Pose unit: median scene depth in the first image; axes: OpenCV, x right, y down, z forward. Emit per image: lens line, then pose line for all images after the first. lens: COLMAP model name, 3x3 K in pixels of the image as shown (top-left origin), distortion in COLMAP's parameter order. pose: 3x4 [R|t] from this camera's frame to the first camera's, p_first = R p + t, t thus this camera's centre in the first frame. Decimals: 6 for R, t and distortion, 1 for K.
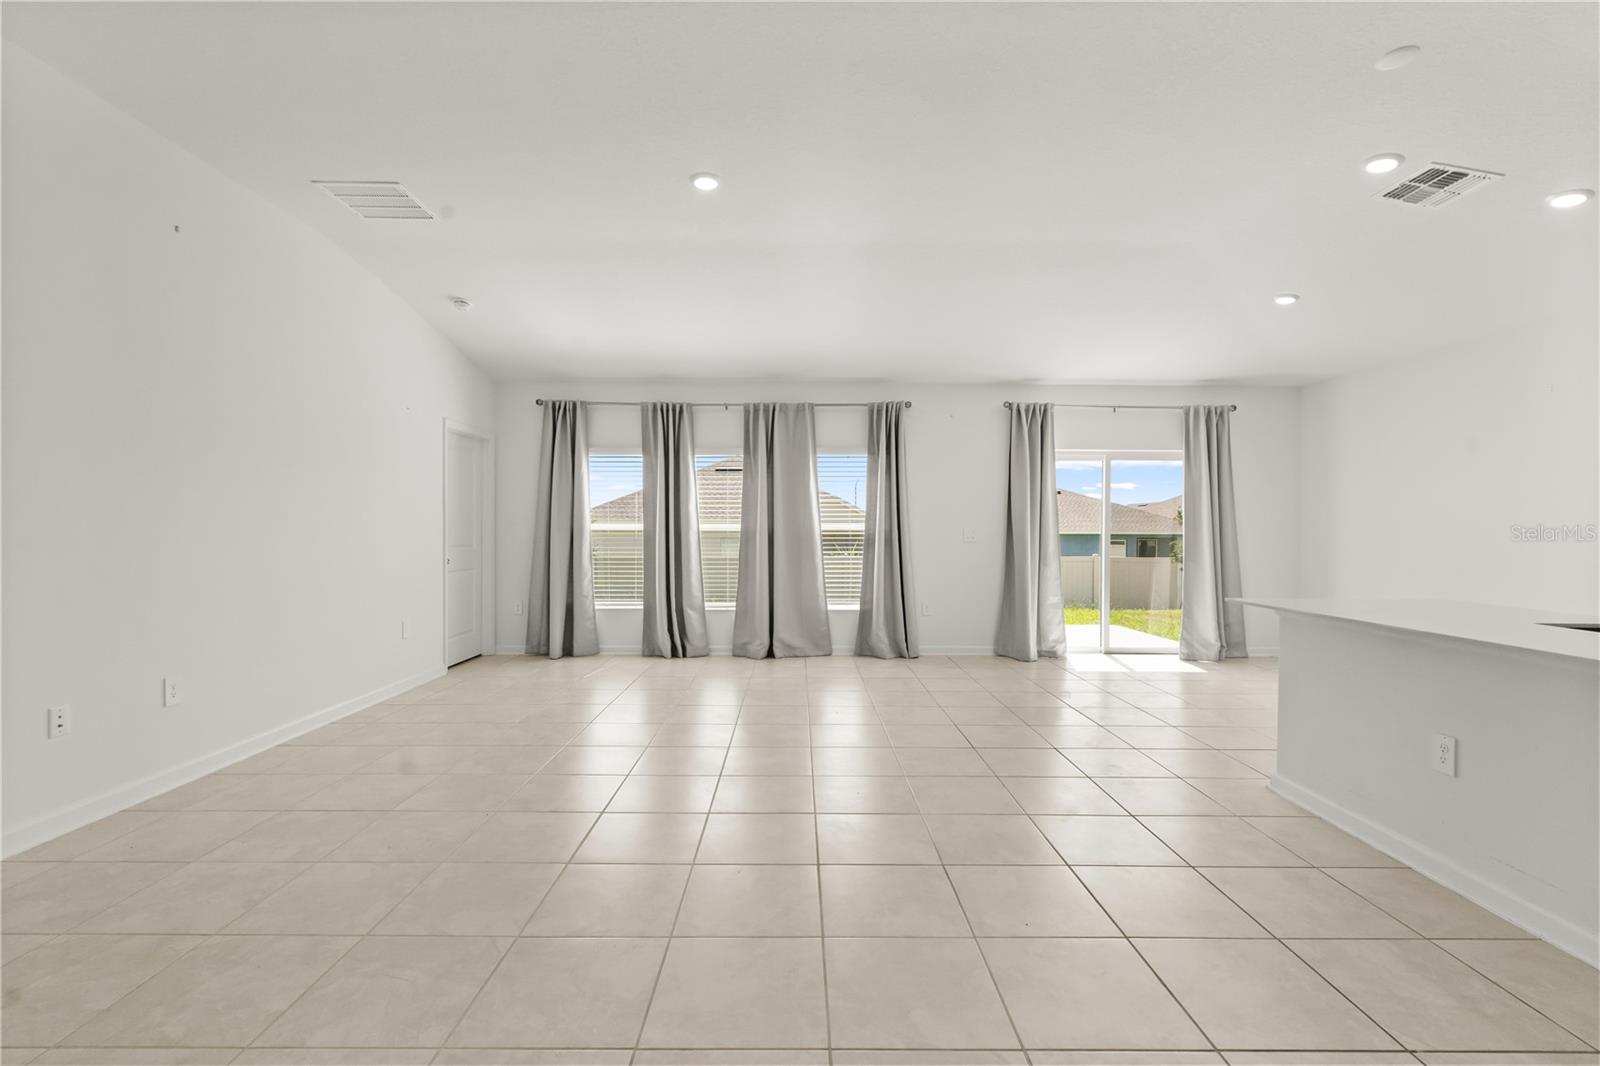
lens RADIAL K [[700.3, 0, 803.6], [0, 700.3, 529.9], [0, 0, 1]] dist [-0.001786, -0.000168]
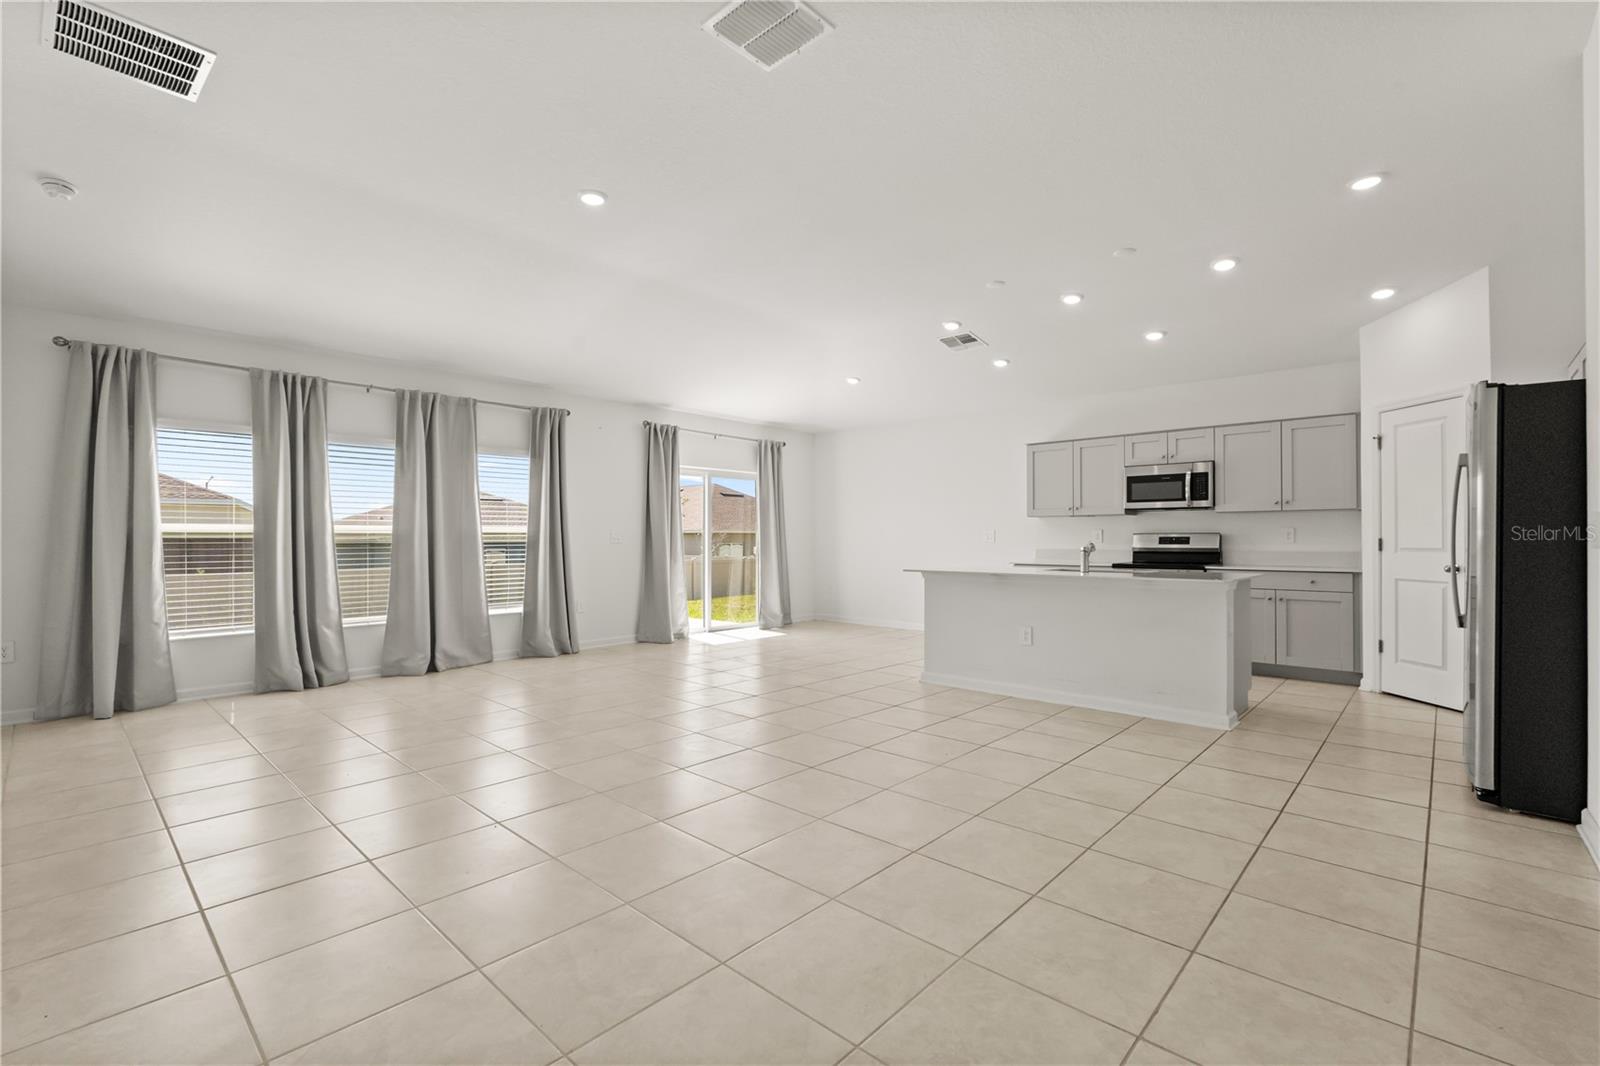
lens RADIAL K [[708.2, 0, 797.4], [0, 708.2, 535.4], [0, 0, 1]] dist [-0.000036, -0.000128]
pose [[0.686431, -0.002891, 0.727190, -0.387942], [0.005827, 0.999982, -0.001525, 0.008611], [-0.727172, 0.005284, 0.686435, 0.021009]]
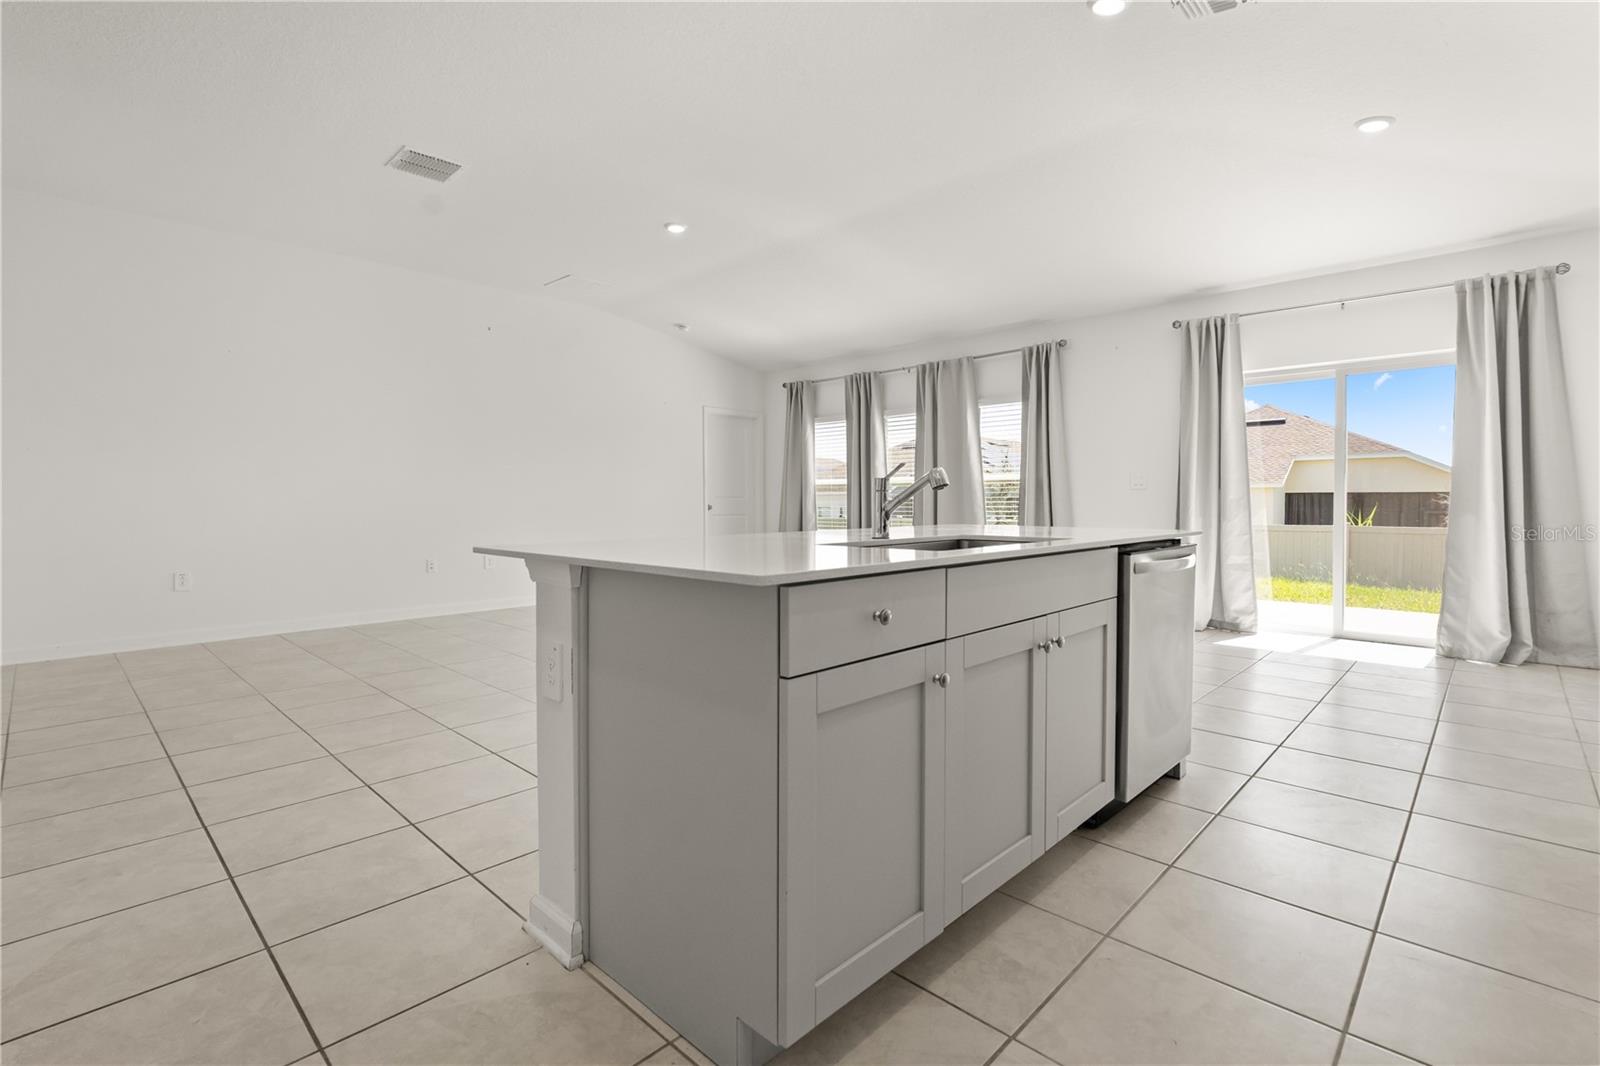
lens RADIAL K [[731.8, 0, 803.7], [0, 731.8, 520.8], [0, 0, 1]] dist [-0.000937, 0.000012]
pose [[0.721072, 0.012636, -0.692745, 0.578727], [0.006329, 0.999672, 0.024822, 0.031644], [0.692831, -0.022283, 0.720756, 0.055655]]
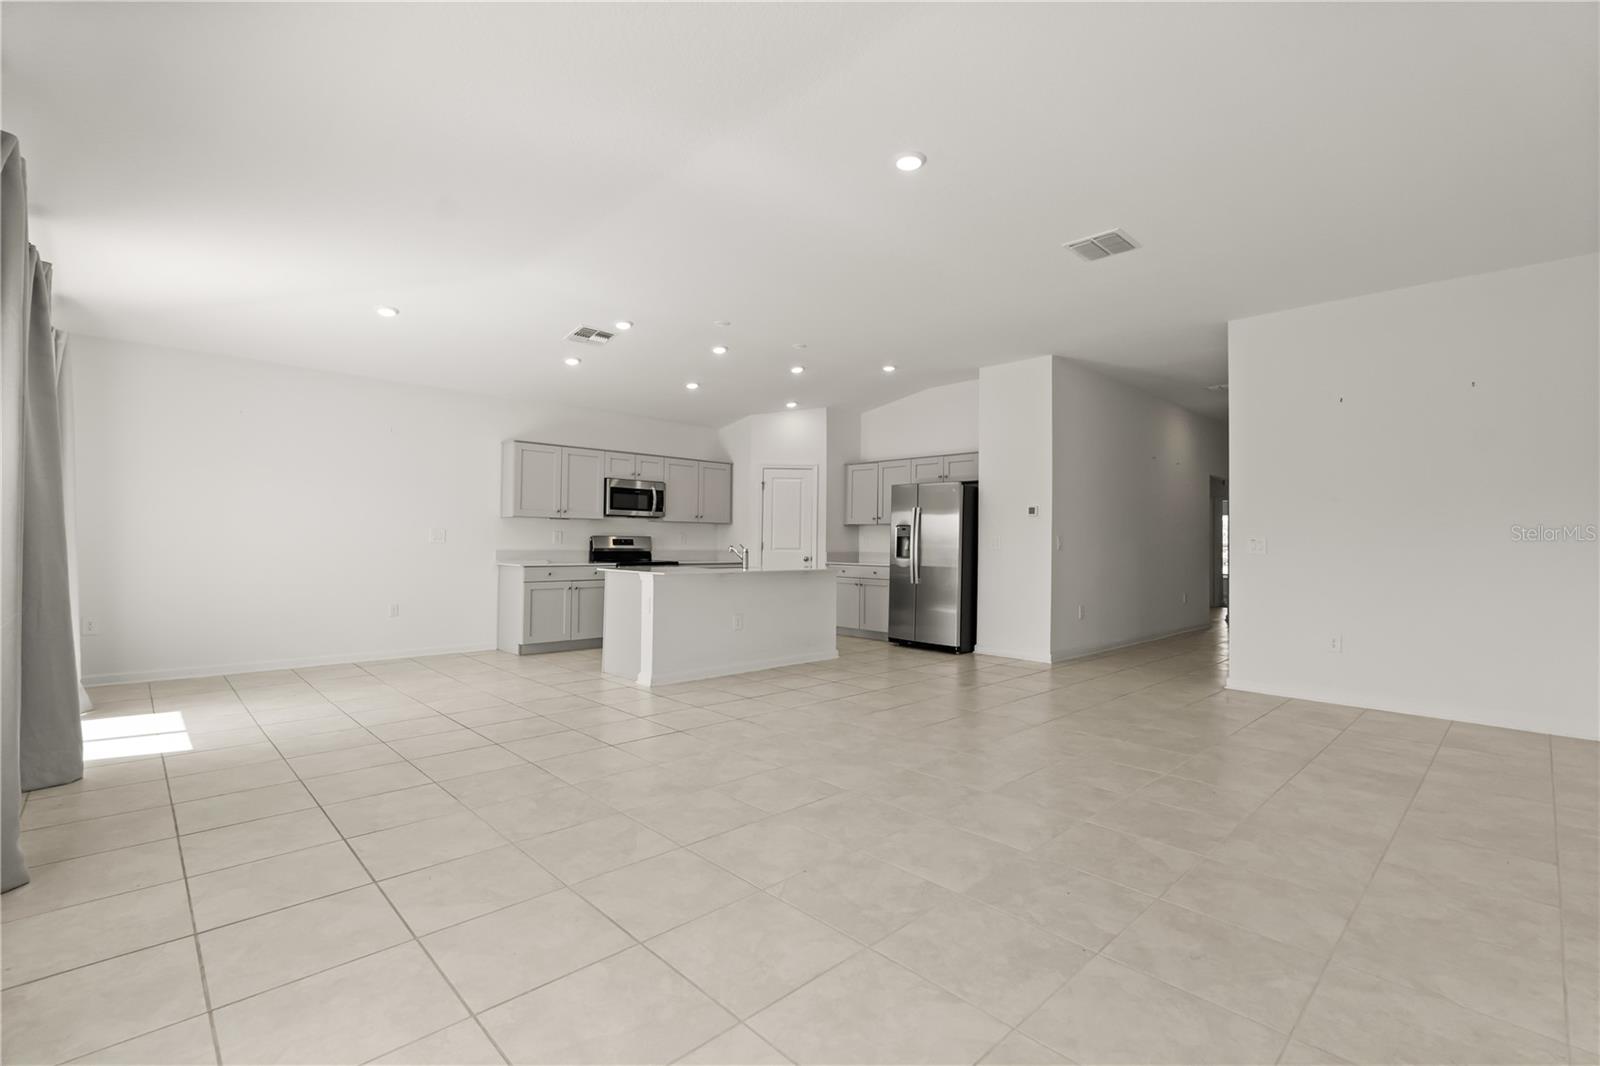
lens RADIAL K [[708.2, 0, 797.4], [0, 708.2, 535.4], [0, 0, 1]] dist [-0.000036, -0.000128]
pose [[-0.685496, -0.005724, 0.728053, -0.390137], [-0.014085, 0.999886, -0.005400, 0.007861], [-0.727940, -0.013956, -0.685499, 0.946863]]
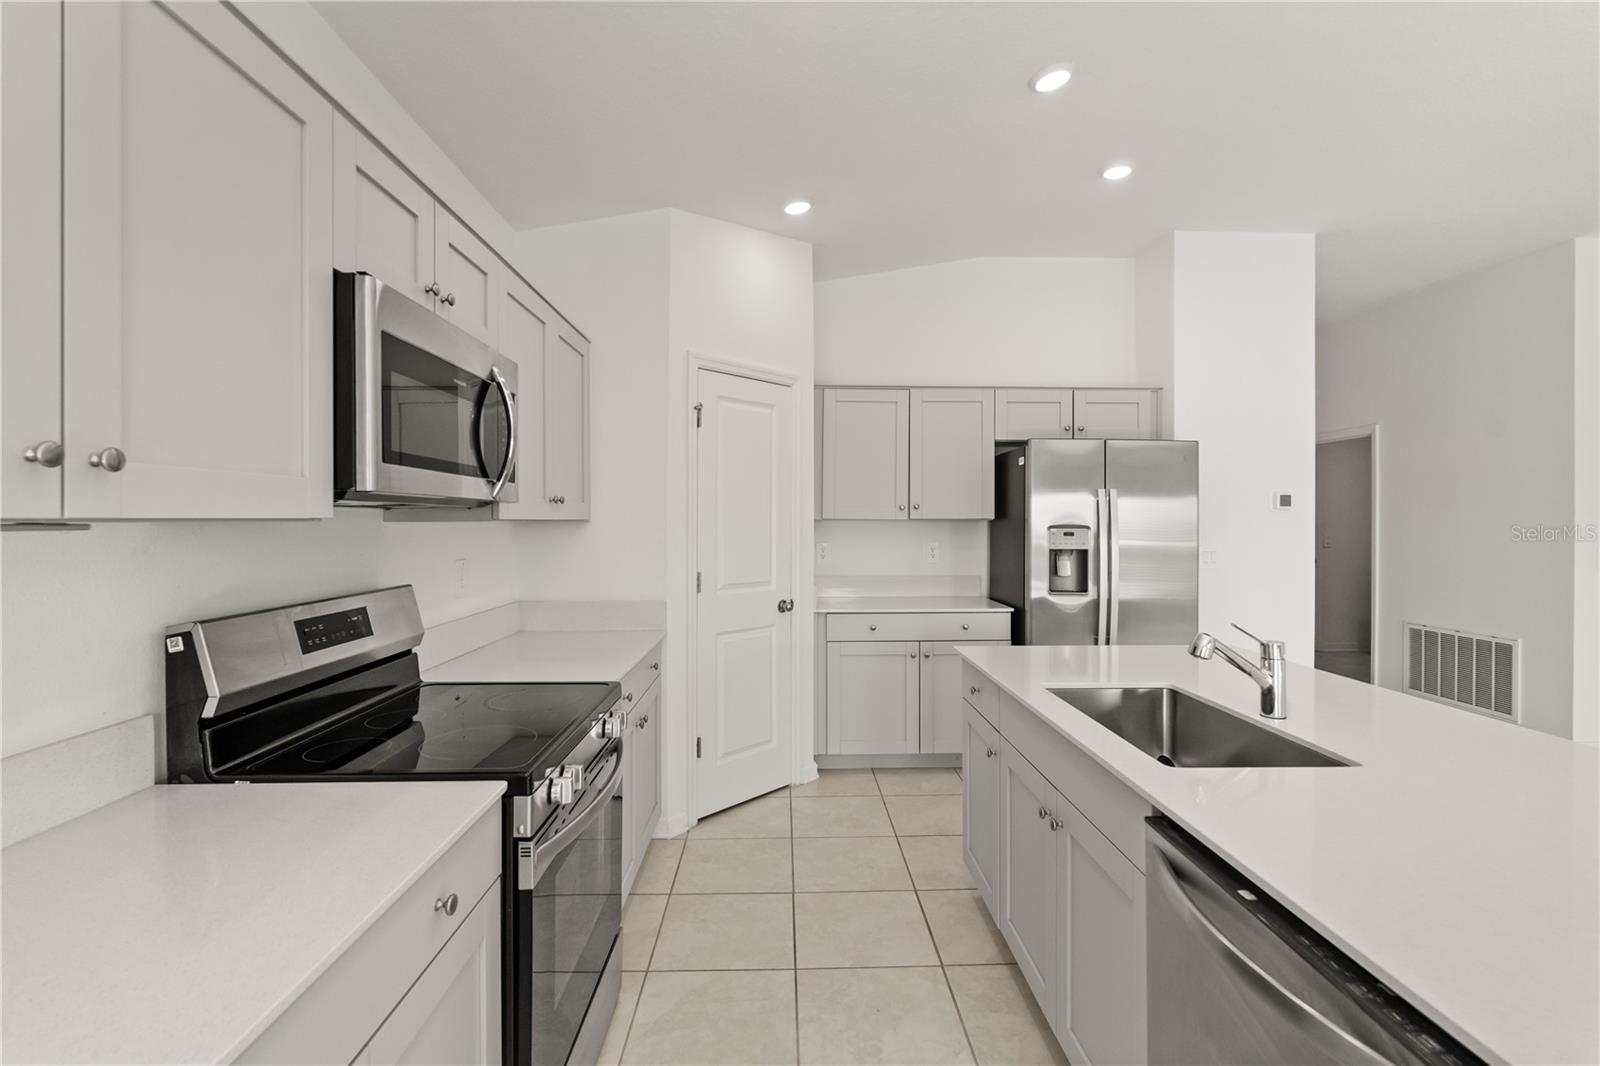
lens RADIAL K [[731.8, 0, 803.7], [0, 731.8, 520.8], [0, 0, 1]] dist [-0.000937, 0.000012]
pose [[-0.999766, -0.004368, -0.021172, 0.554765], [-0.004426, 0.999987, 0.002710, -0.021906], [0.021159, 0.002803, -0.999772, 0.583660]]
